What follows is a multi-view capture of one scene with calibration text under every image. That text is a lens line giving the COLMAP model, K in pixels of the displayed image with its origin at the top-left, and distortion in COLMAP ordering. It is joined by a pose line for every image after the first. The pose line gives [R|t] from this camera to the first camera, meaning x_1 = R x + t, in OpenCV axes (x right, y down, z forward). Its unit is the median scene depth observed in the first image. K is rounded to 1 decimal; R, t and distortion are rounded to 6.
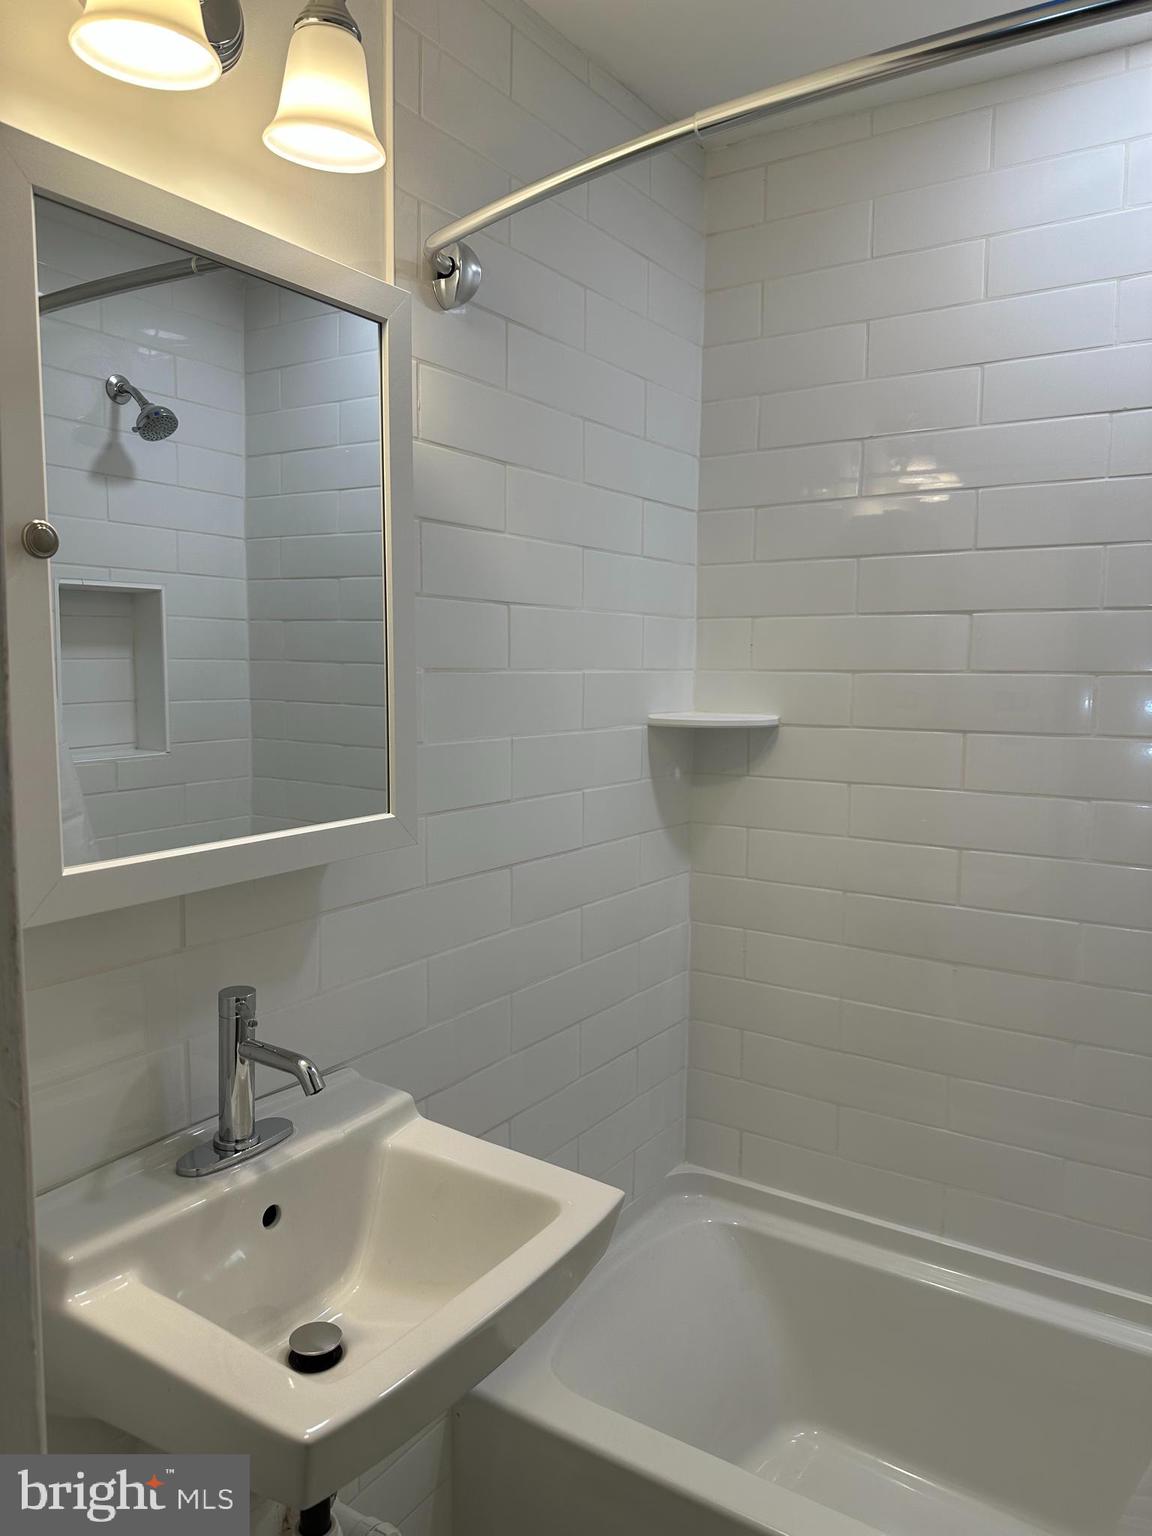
lens RADIAL K [[1070.3, 0, 576.0], [0, 1070.3, 768.0], [0, 0, 1]] dist [0.153751, -0.272579]
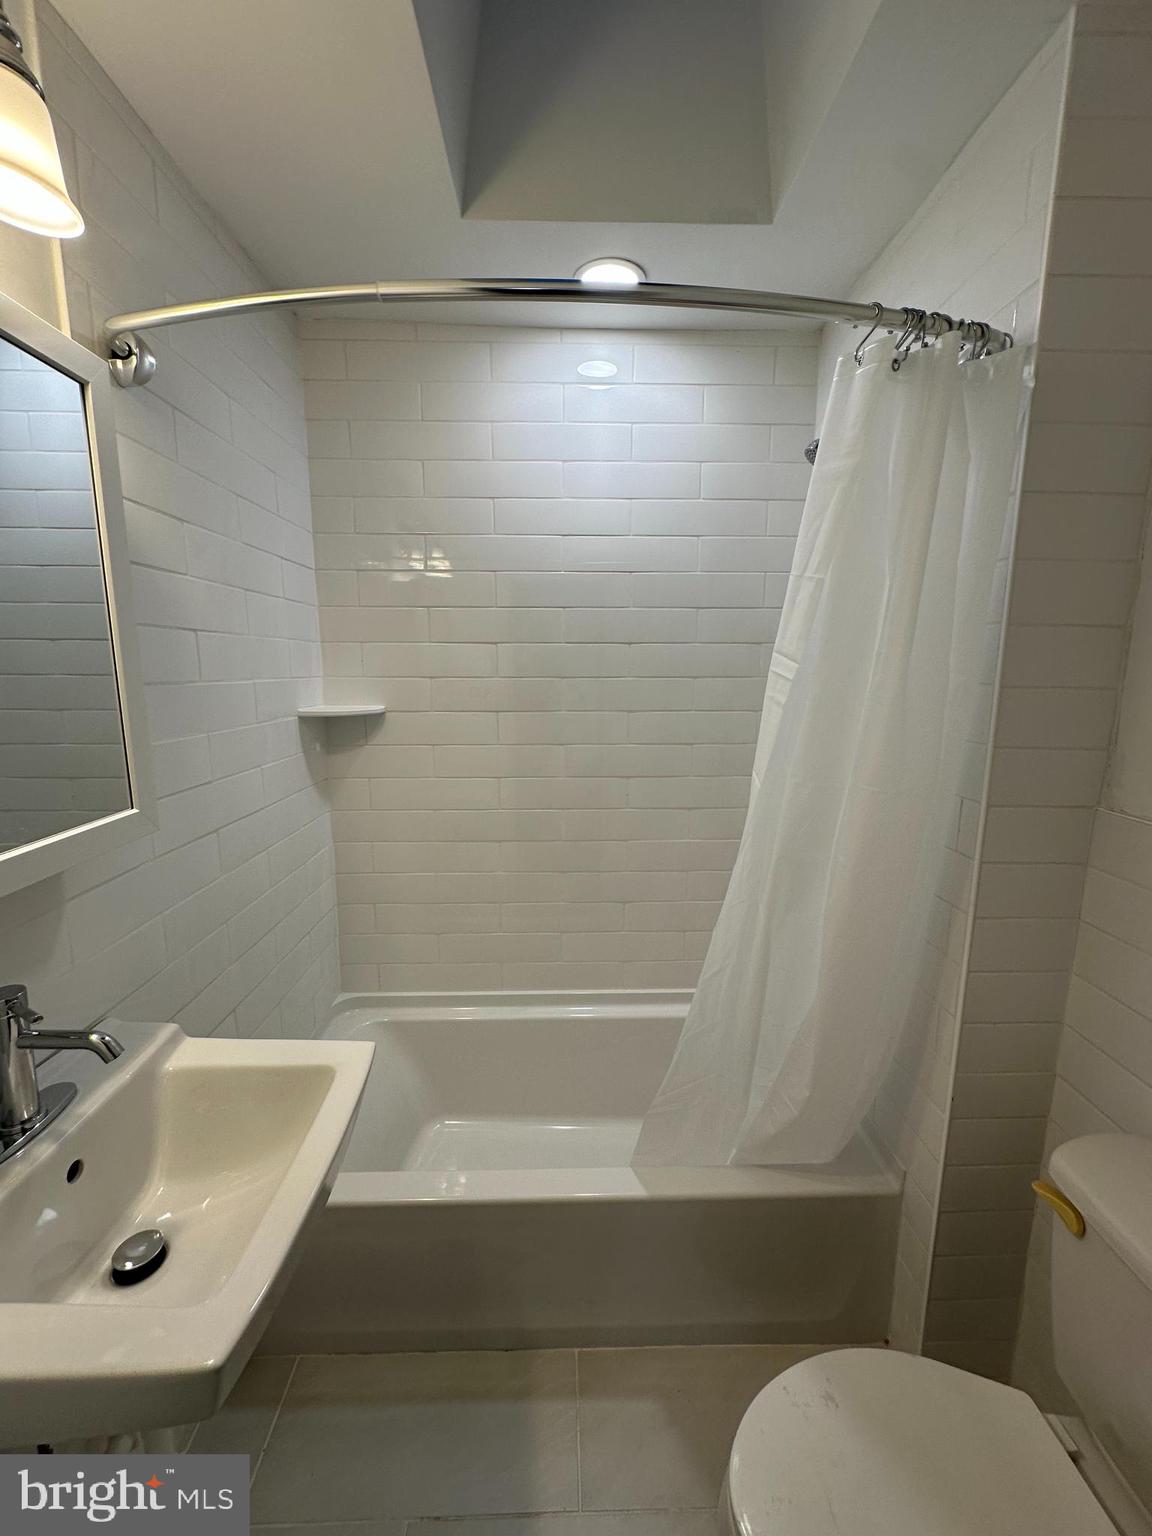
lens RADIAL K [[606.7, 0, 574.7], [0, 606.7, 762.2], [0, 0, 1]] dist [0.001898, 0.000256]
pose [[0.818599, -0.096077, 0.566273, -0.121497], [0.060773, 0.994864, 0.080941, -0.027522], [-0.571142, -0.031844, 0.820234, 0.135700]]
